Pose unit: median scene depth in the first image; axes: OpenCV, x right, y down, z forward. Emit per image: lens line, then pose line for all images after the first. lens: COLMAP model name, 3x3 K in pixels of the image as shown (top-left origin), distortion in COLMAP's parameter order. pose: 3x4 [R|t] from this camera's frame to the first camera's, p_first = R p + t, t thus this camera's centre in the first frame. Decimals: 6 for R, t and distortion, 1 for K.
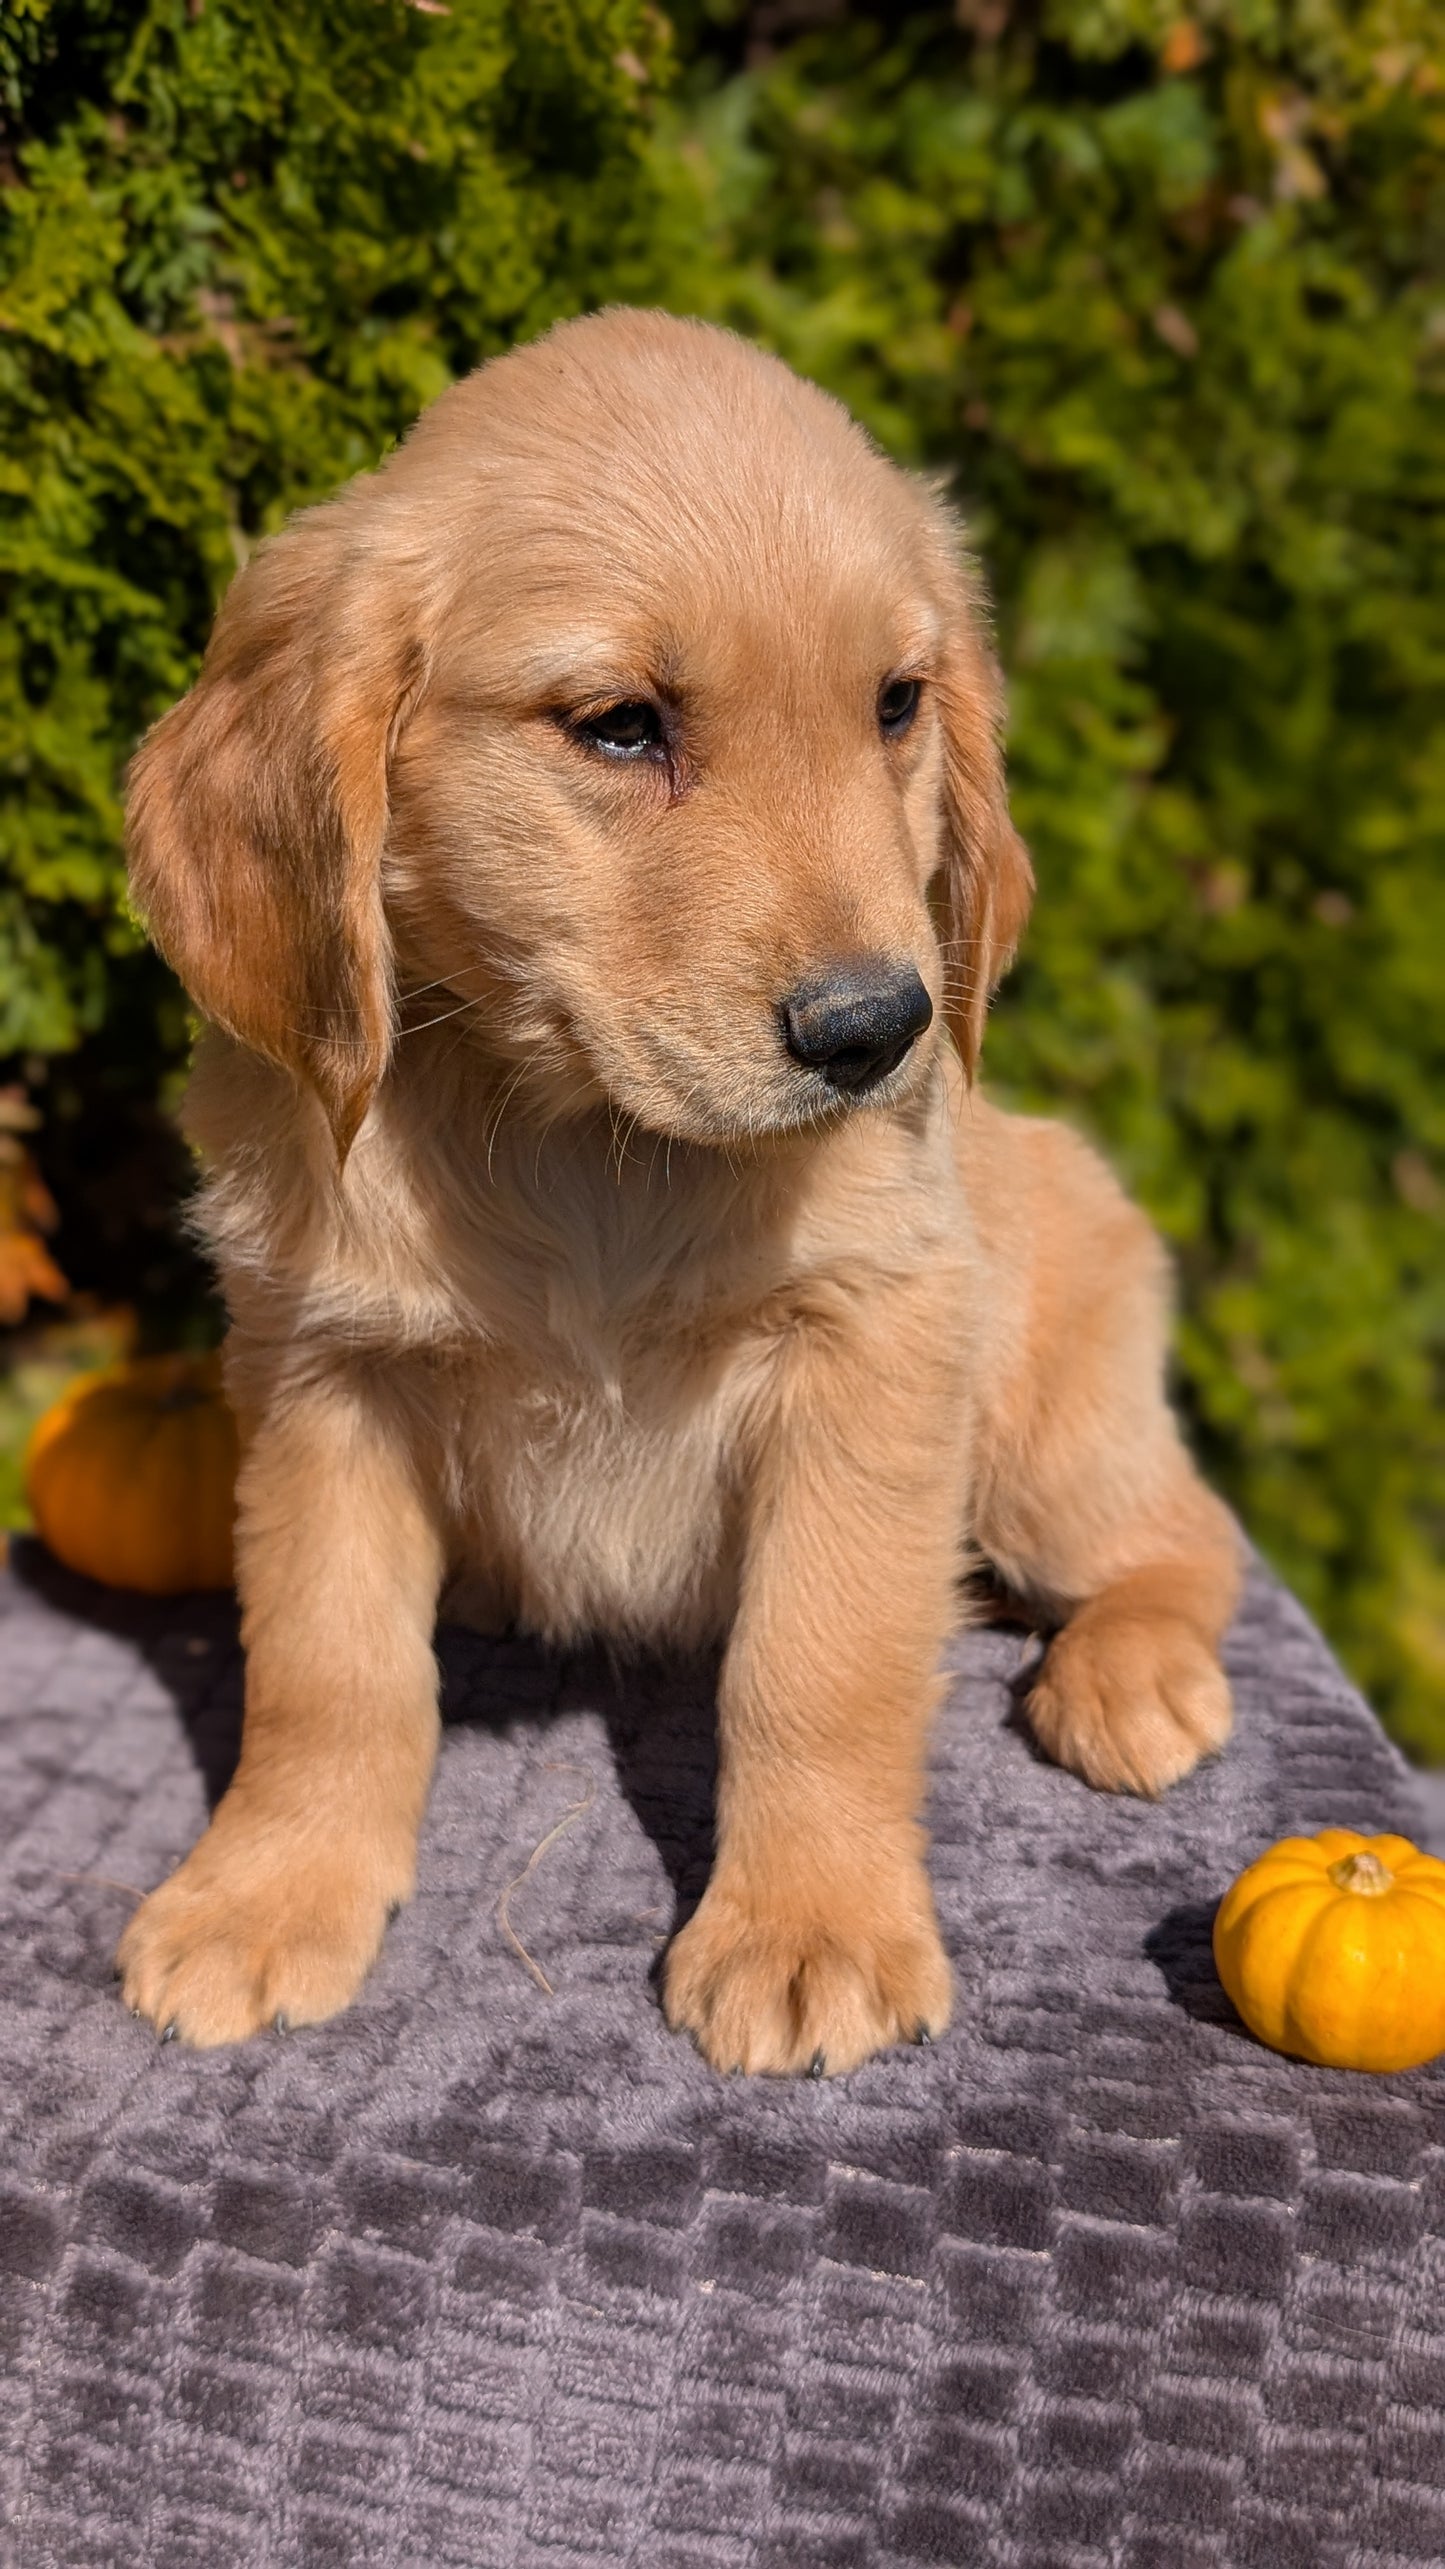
lens RADIAL K [[3038.6, 0, 679.1], [0, 3038.6, 1226.8], [0, 0, 1]] dist [-0.032978, 0.000000]
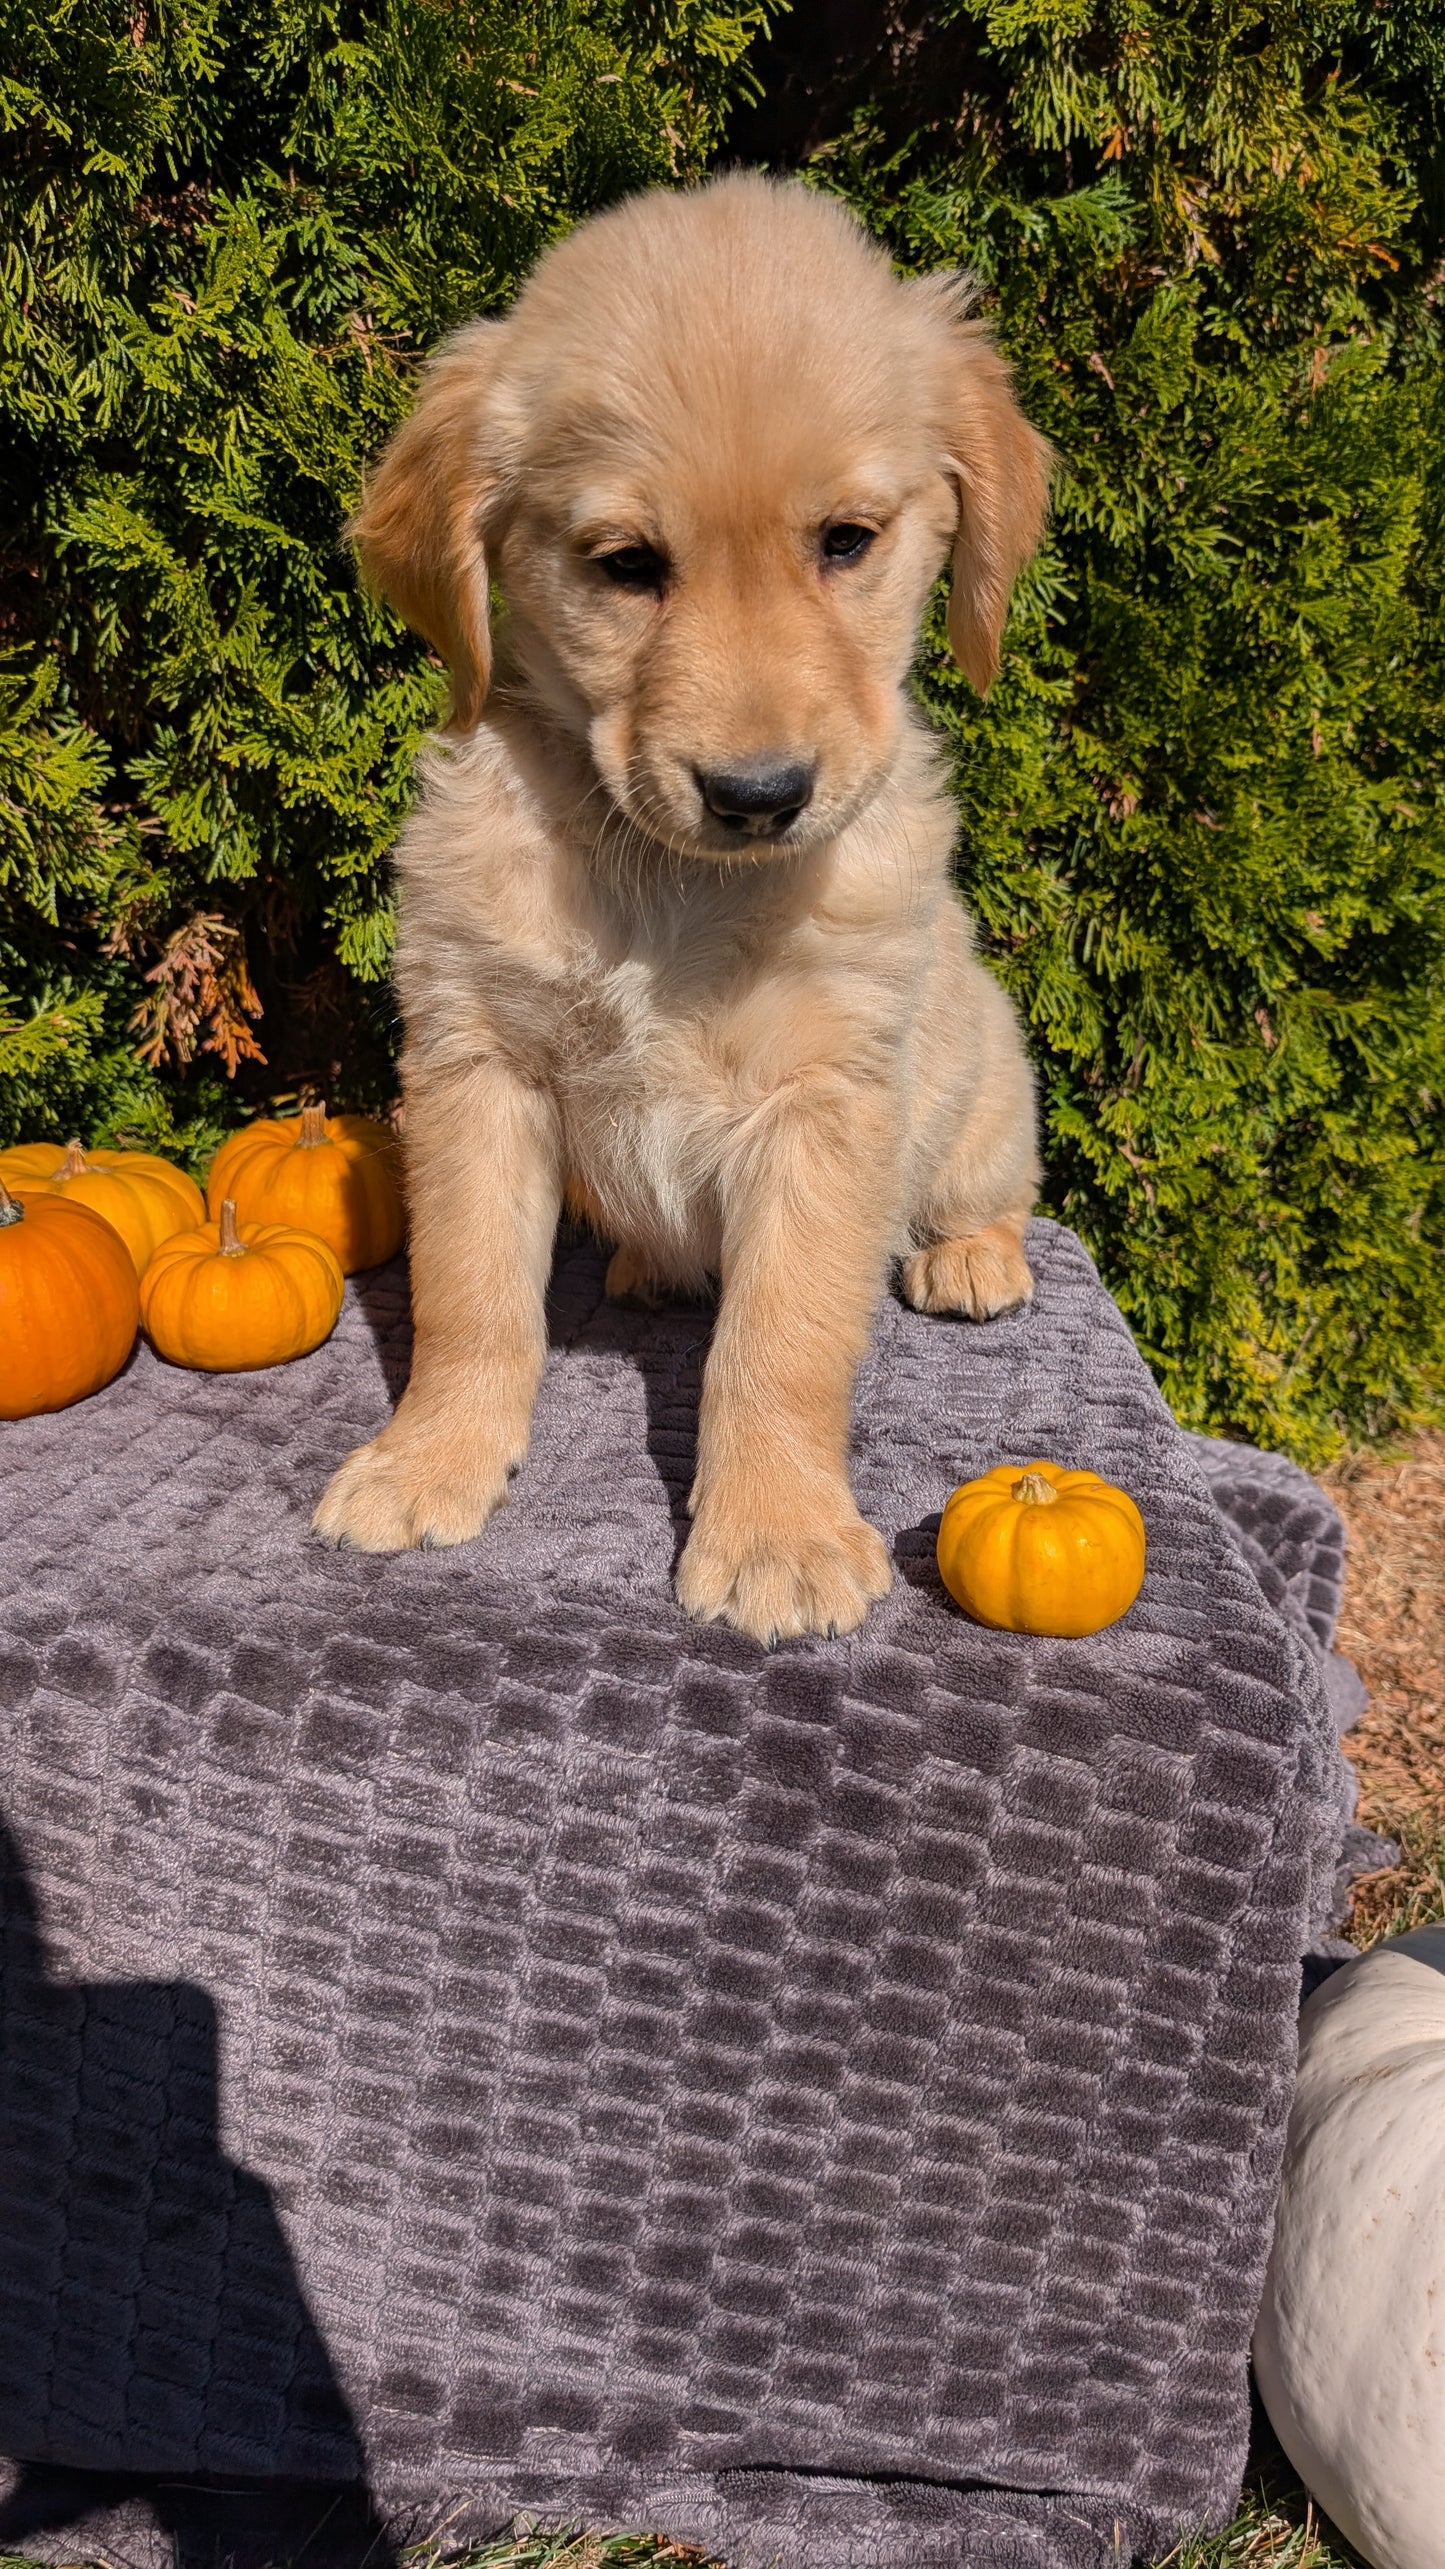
lens RADIAL K [[2022.6, 0, 700.0], [0, 2022.6, 1315.9], [0, 0, 1]] dist [-0.030256, 0.026245]
pose [[0.996329, 0.040773, -0.075269, 0.108213], [-0.033145, 0.994440, 0.099948, 0.055517], [0.078926, -0.097086, 0.992142, 0.098150]]
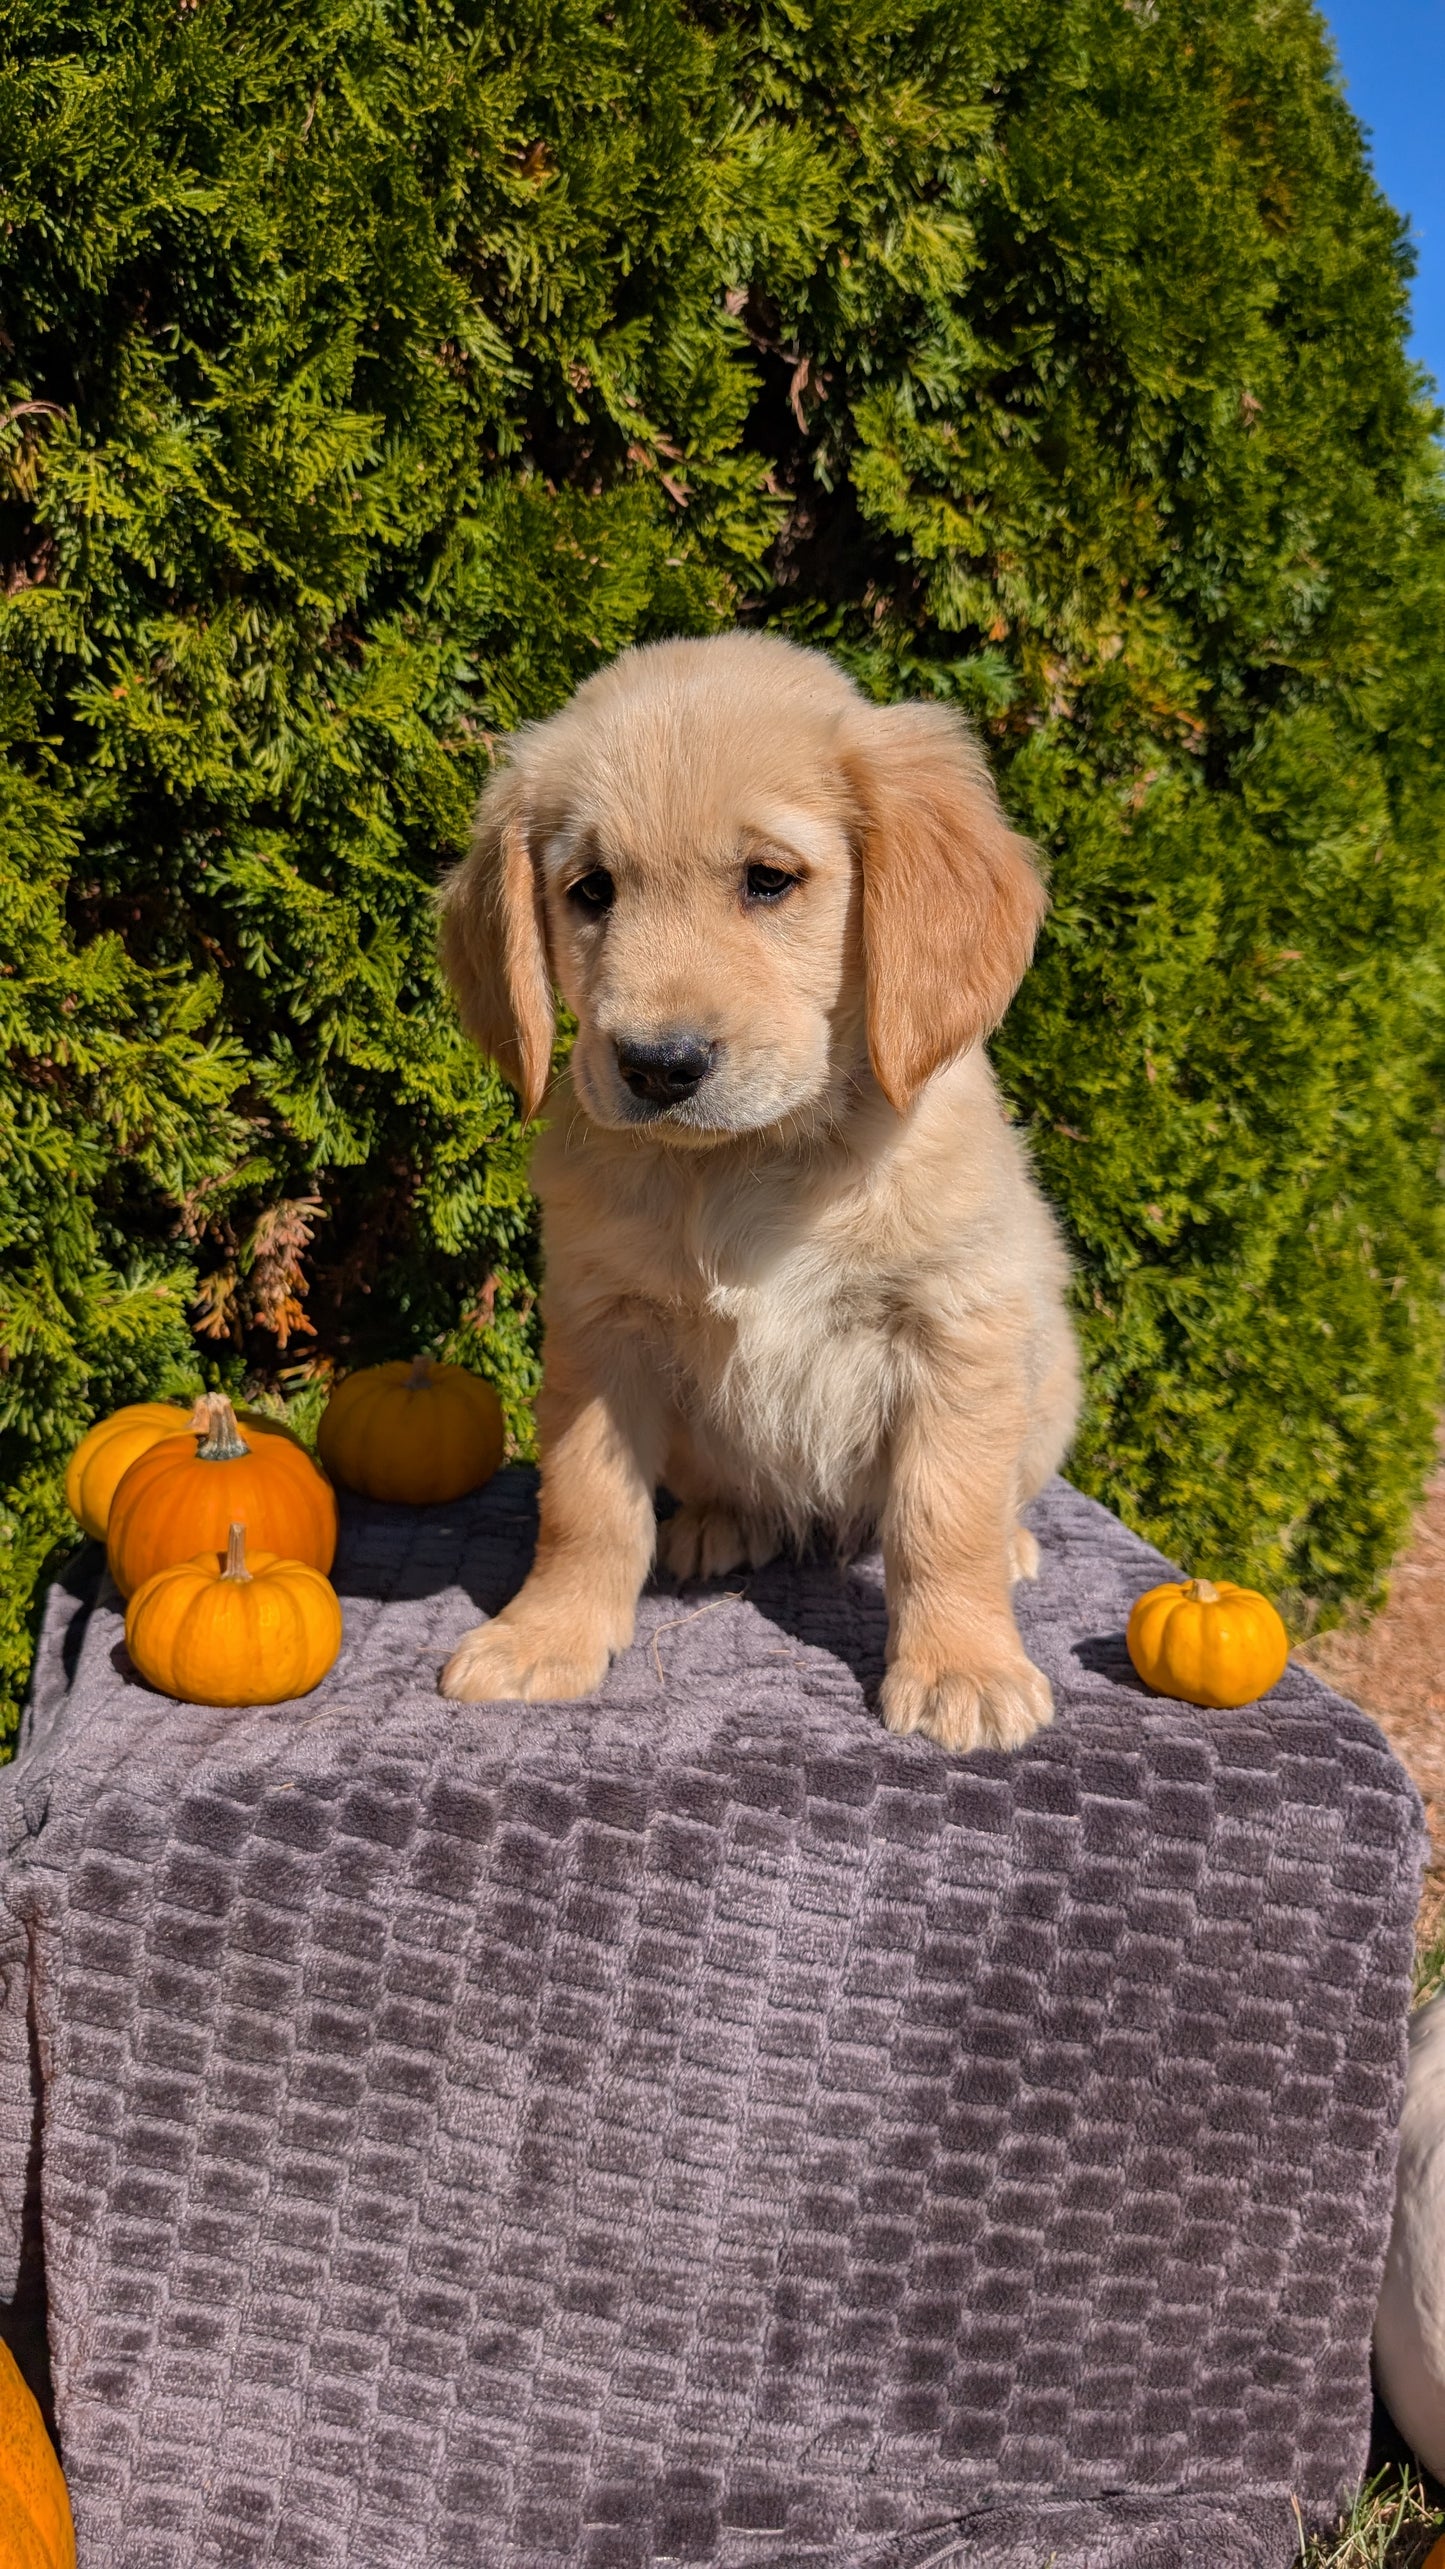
lens RADIAL K [[2022.6, 0, 758.0], [0, 2022.6, 1214.2], [0, 0, 1]] dist [-0.030256, 0.026245]
pose [[0.986508, 0.026522, 0.161551, -0.218558], [-0.007175, 0.992846, -0.119185, 0.122718], [-0.163557, 0.116418, 0.979641, -0.110508]]
